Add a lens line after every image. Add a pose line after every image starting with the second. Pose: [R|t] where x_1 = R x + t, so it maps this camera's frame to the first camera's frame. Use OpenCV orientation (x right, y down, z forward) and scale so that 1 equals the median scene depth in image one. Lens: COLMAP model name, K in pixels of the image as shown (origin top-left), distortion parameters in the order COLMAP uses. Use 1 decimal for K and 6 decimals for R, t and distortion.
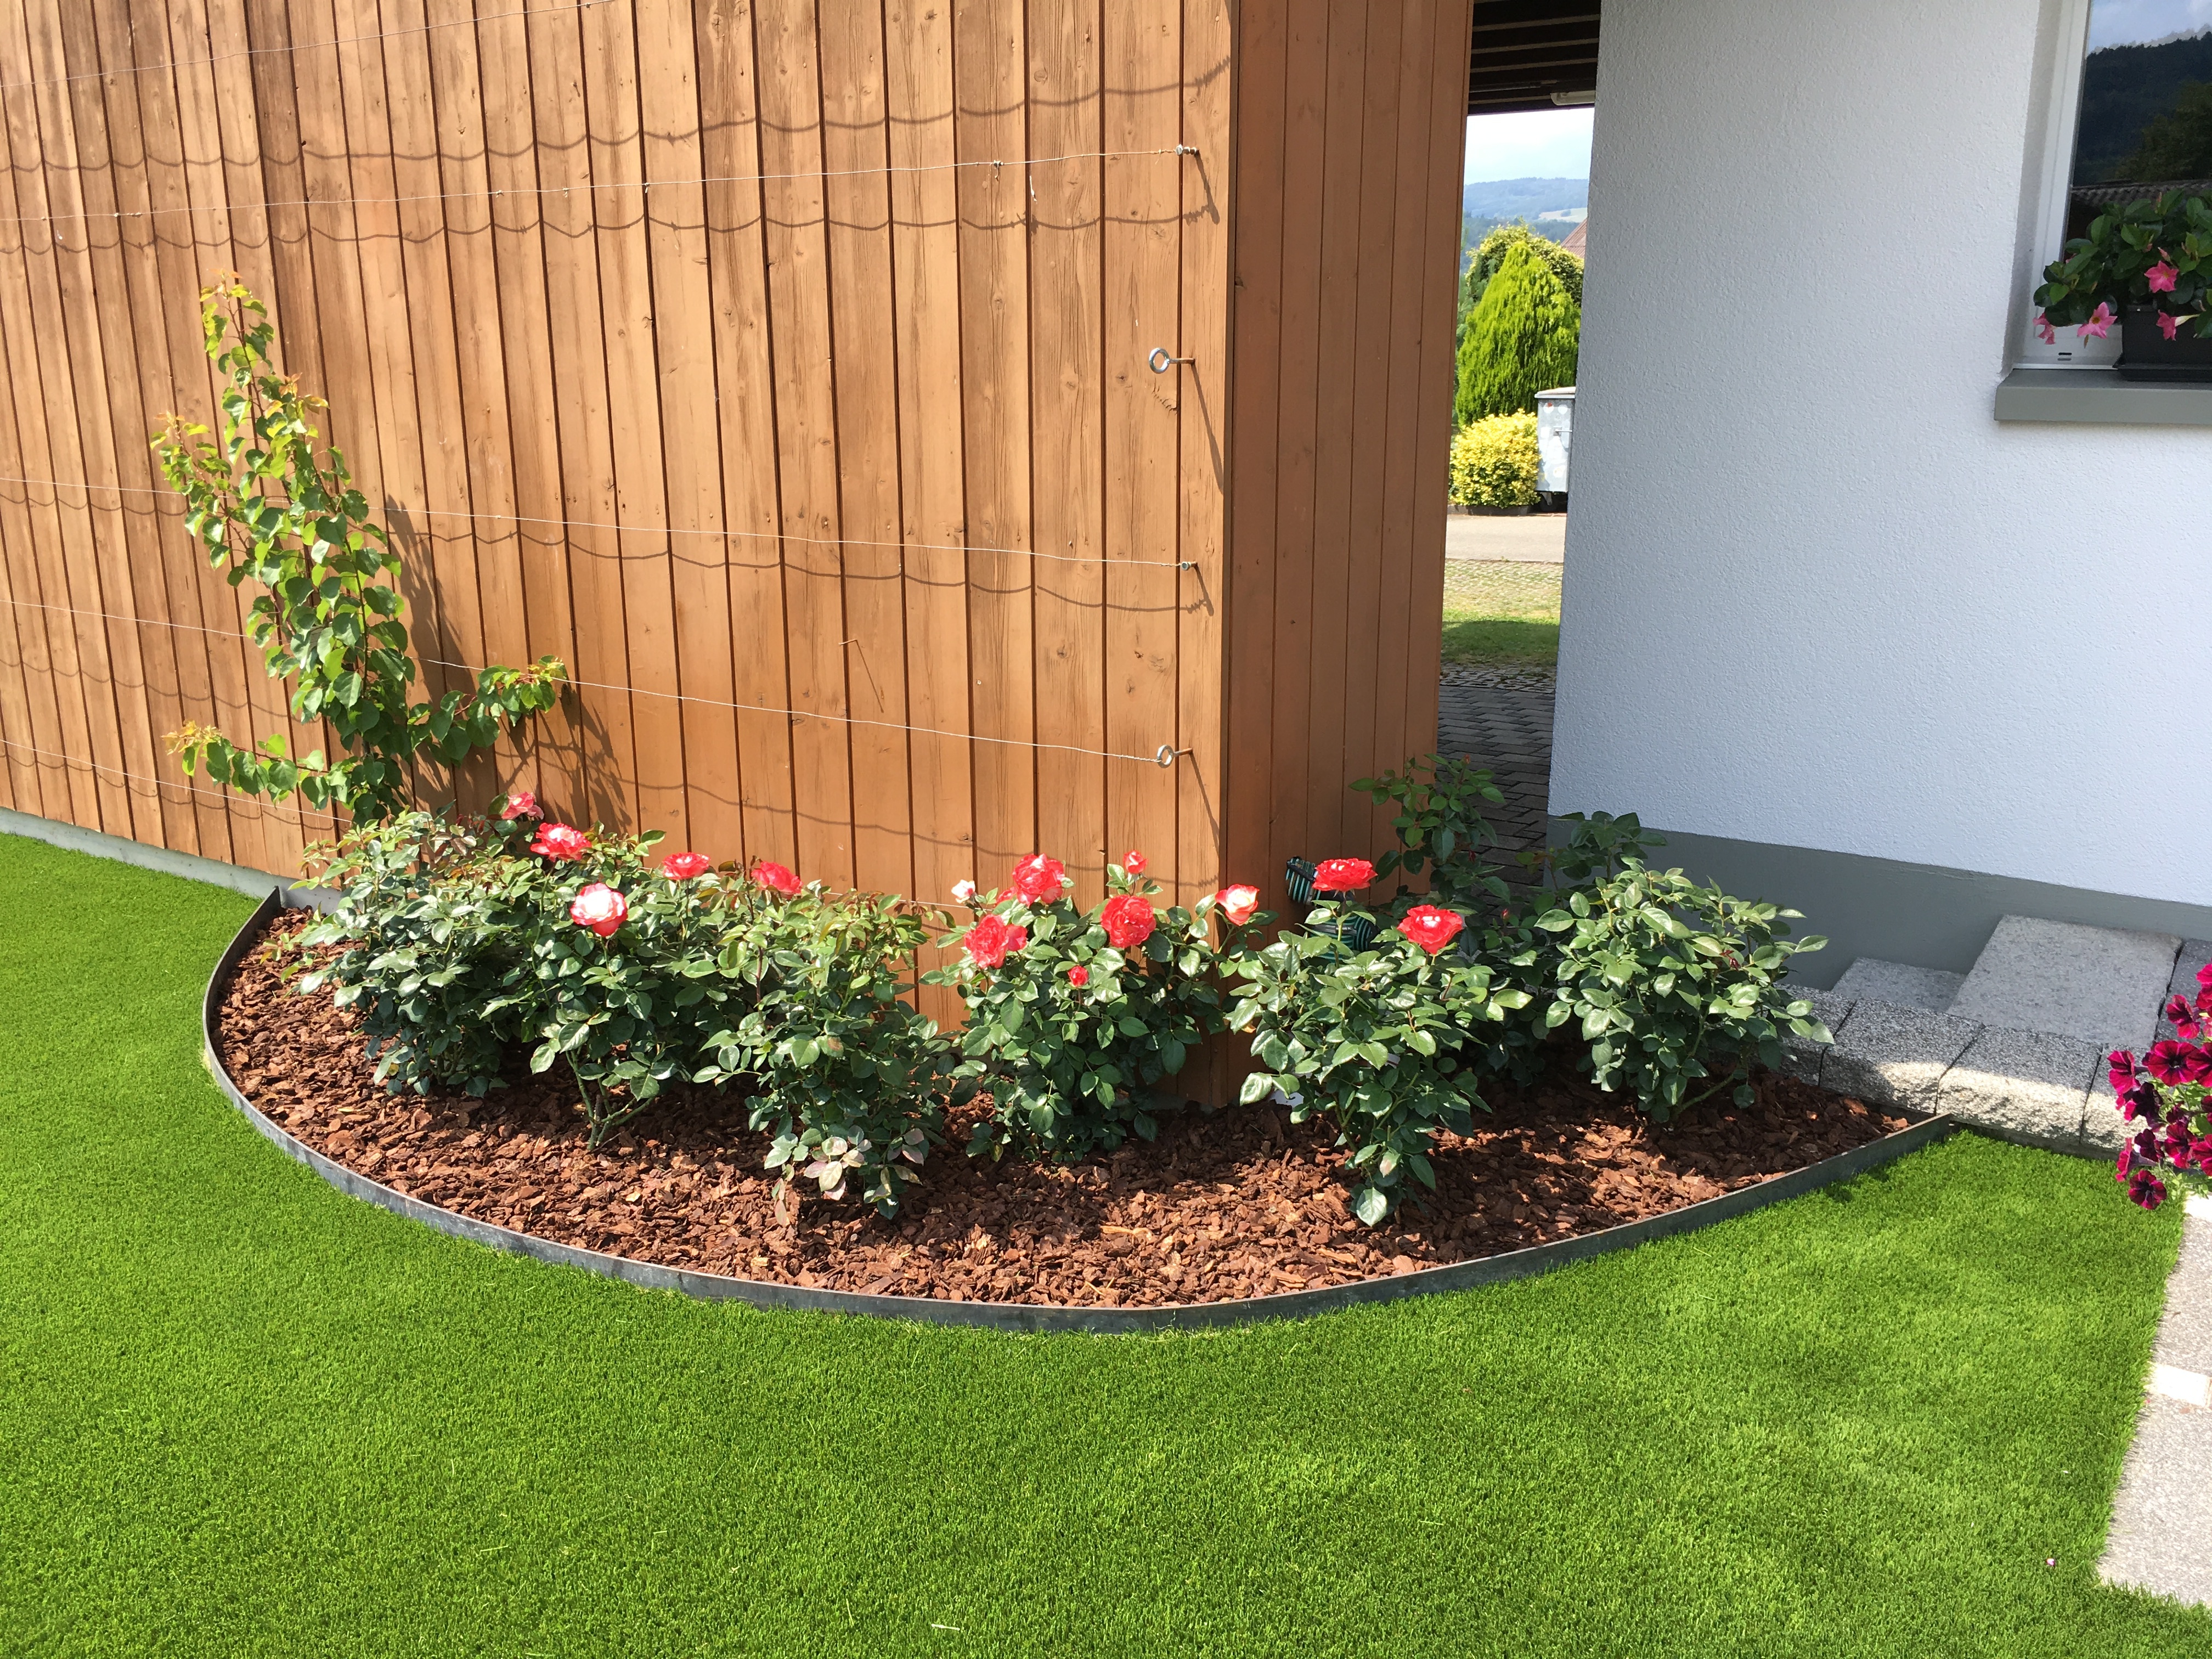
lens RADIAL K [[1895.1, 0, 1106.6], [0, 1895.1, 802.5], [0, 0, 1]] dist [0.066720, -0.129417]
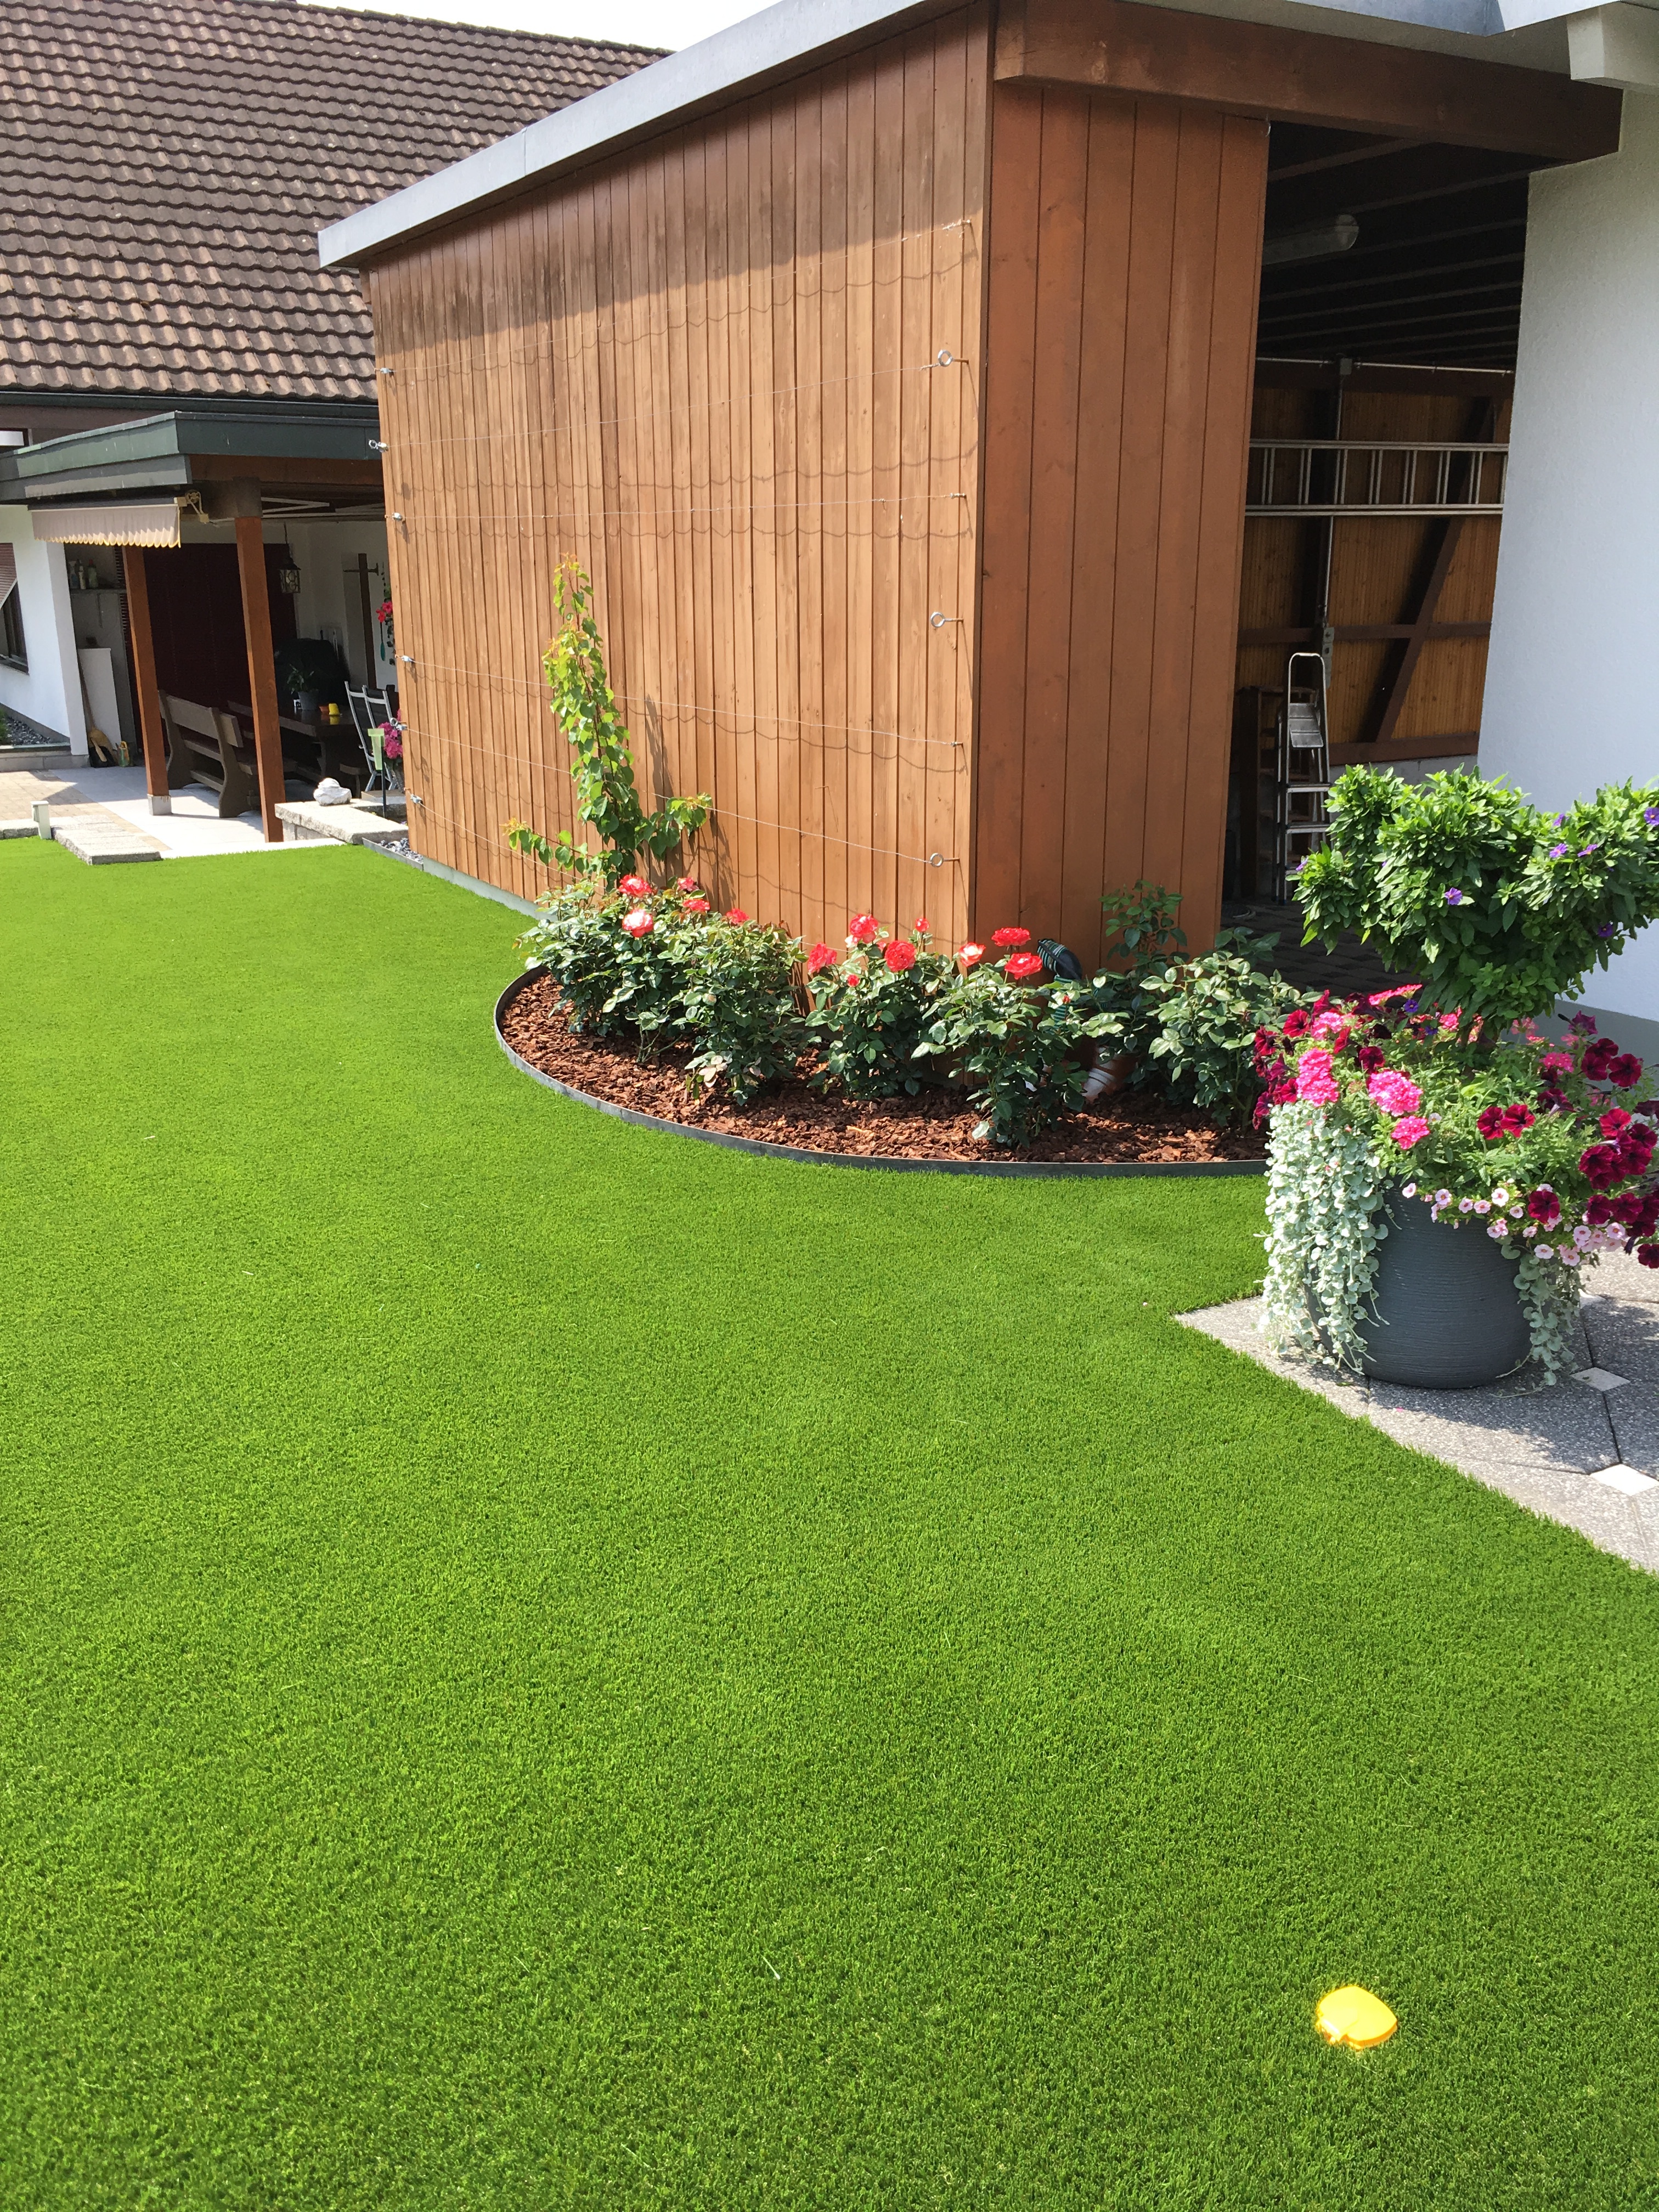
lens RADIAL K [[1860.9, 0, 829.5], [0, 1860.9, 1106.0], [0, 0, 1]] dist [-0.005785, -0.010302]
pose [[0.890063, 0.129865, -0.436947, 0.642094], [-0.110227, 0.991429, 0.070131, 0.079028], [0.442309, -0.014258, 0.896749, -0.466200]]
